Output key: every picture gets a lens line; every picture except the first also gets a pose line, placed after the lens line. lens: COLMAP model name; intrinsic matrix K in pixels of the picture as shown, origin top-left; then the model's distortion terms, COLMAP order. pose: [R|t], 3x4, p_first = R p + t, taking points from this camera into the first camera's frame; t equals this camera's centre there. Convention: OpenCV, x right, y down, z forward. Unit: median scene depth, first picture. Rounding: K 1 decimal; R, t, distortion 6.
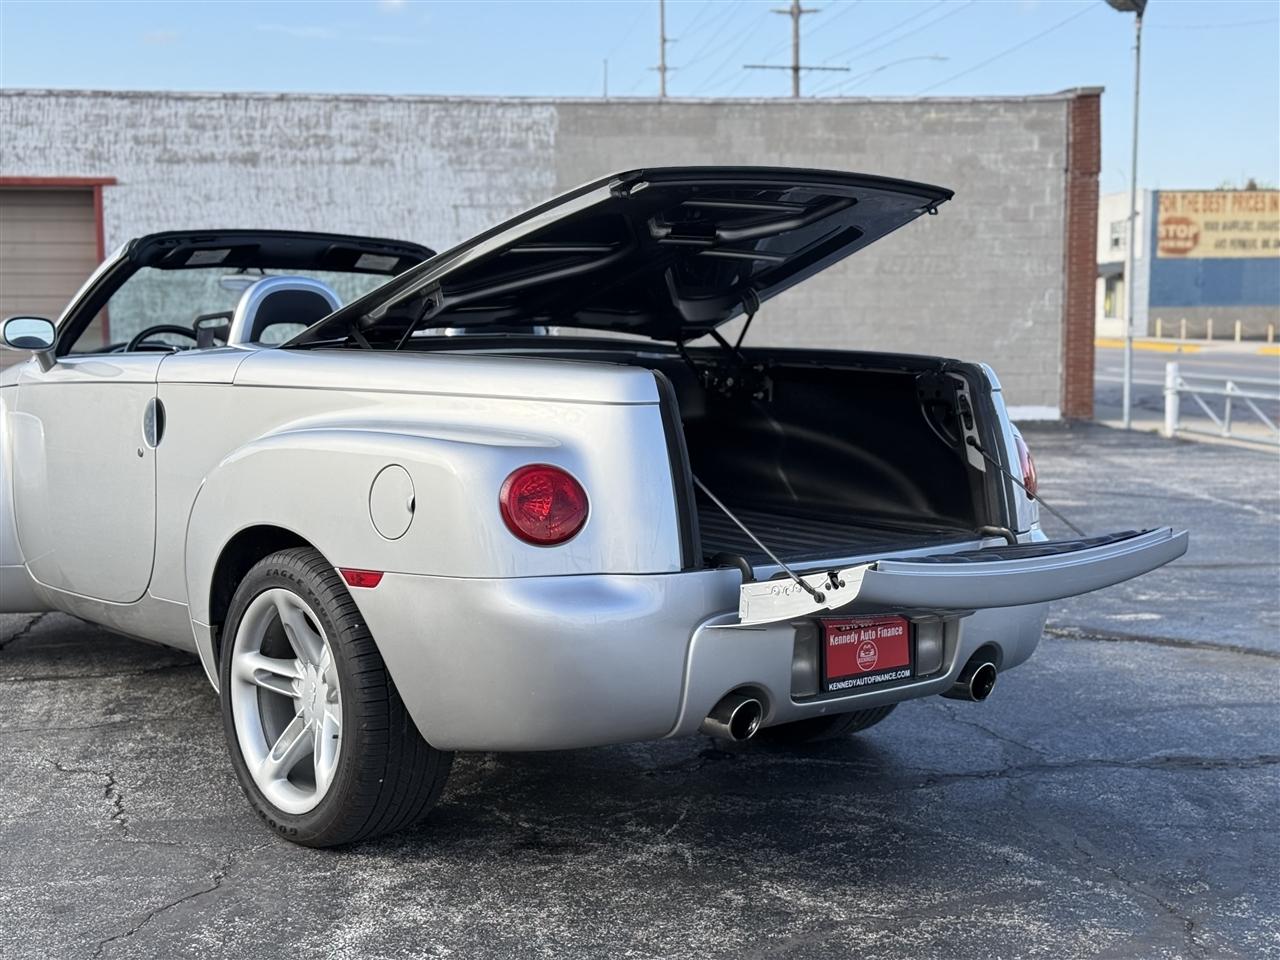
lens RADIAL K [[1869.1, 0, 648.5], [0, 1869.1, 482.1], [0, 0, 1]] dist [0.223816, -0.519192]
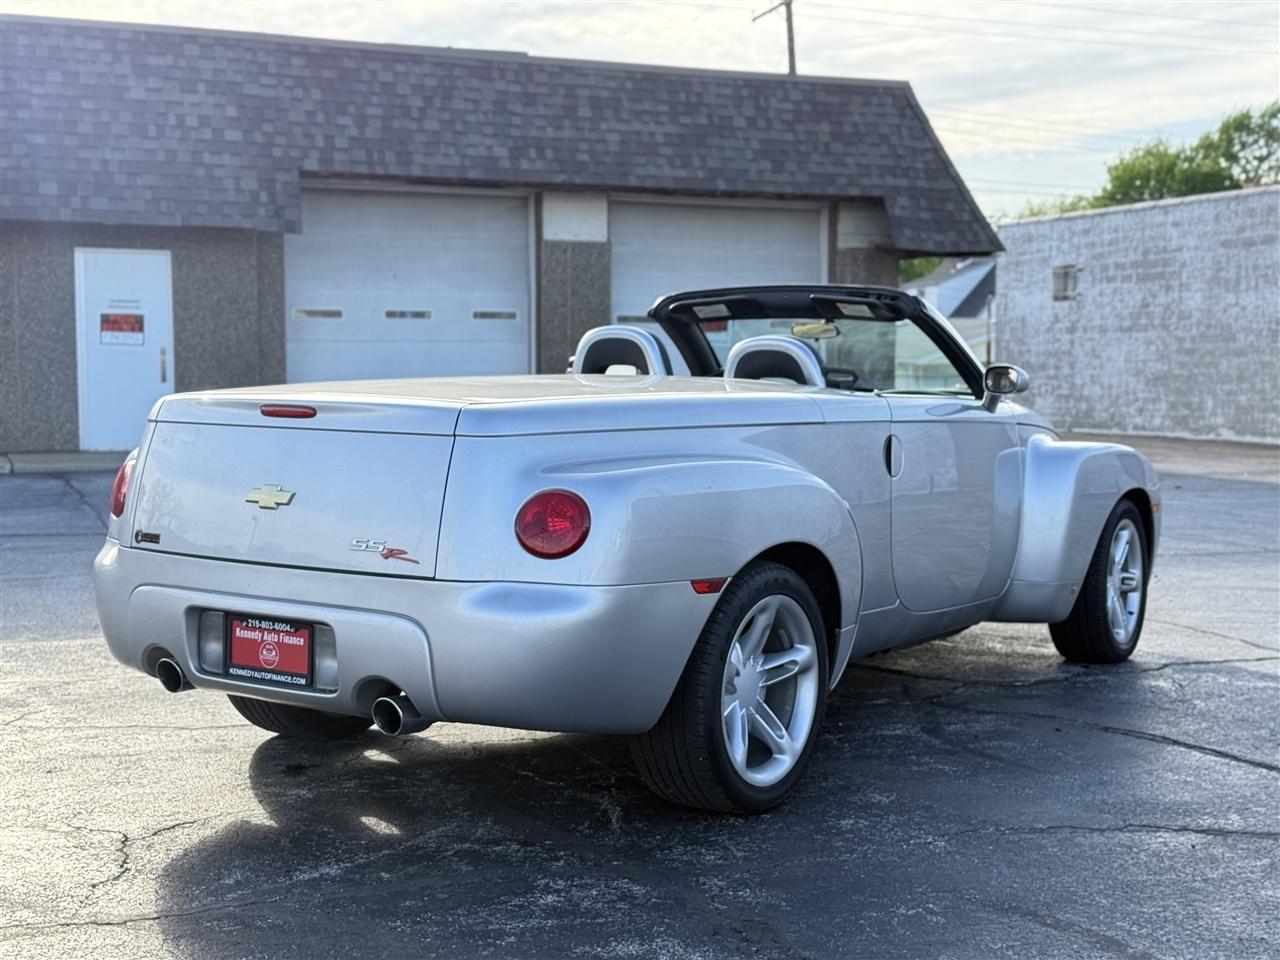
lens RADIAL K [[1745.2, 0, 633.5], [0, 1745.2, 510.1], [0, 0, 1]] dist [0.186754, -0.383052]
pose [[0.225618, 0.081802, -0.970775, 0.241795], [-0.091277, 0.993860, 0.062534, -0.016590], [0.969930, 0.074501, 0.231700, 0.193643]]
